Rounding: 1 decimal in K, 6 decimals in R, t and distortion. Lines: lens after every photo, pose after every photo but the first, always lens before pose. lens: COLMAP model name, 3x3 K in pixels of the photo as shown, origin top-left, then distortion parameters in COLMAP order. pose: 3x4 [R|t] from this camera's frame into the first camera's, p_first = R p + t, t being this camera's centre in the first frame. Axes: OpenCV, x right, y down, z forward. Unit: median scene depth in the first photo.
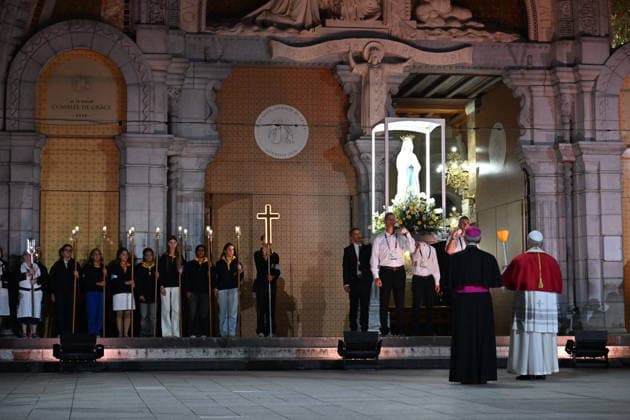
lens RADIAL K [[1443.8, 0, 310.1], [0, 1443.8, 212.9], [0, 0, 1]] dist [-0.014761, 0.000000]
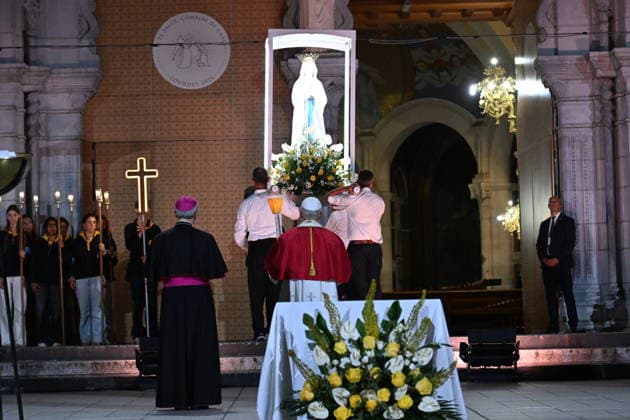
lens RADIAL K [[2207.6, 0, 314.9], [0, 2207.6, 209.9], [0, 0, 1]] dist [-0.138404, 0.000000]
pose [[0.988613, -0.029082, -0.147641, 0.215557], [0.033753, 0.999003, 0.029228, -0.008905], [0.146644, -0.033879, 0.988609, -0.063818]]
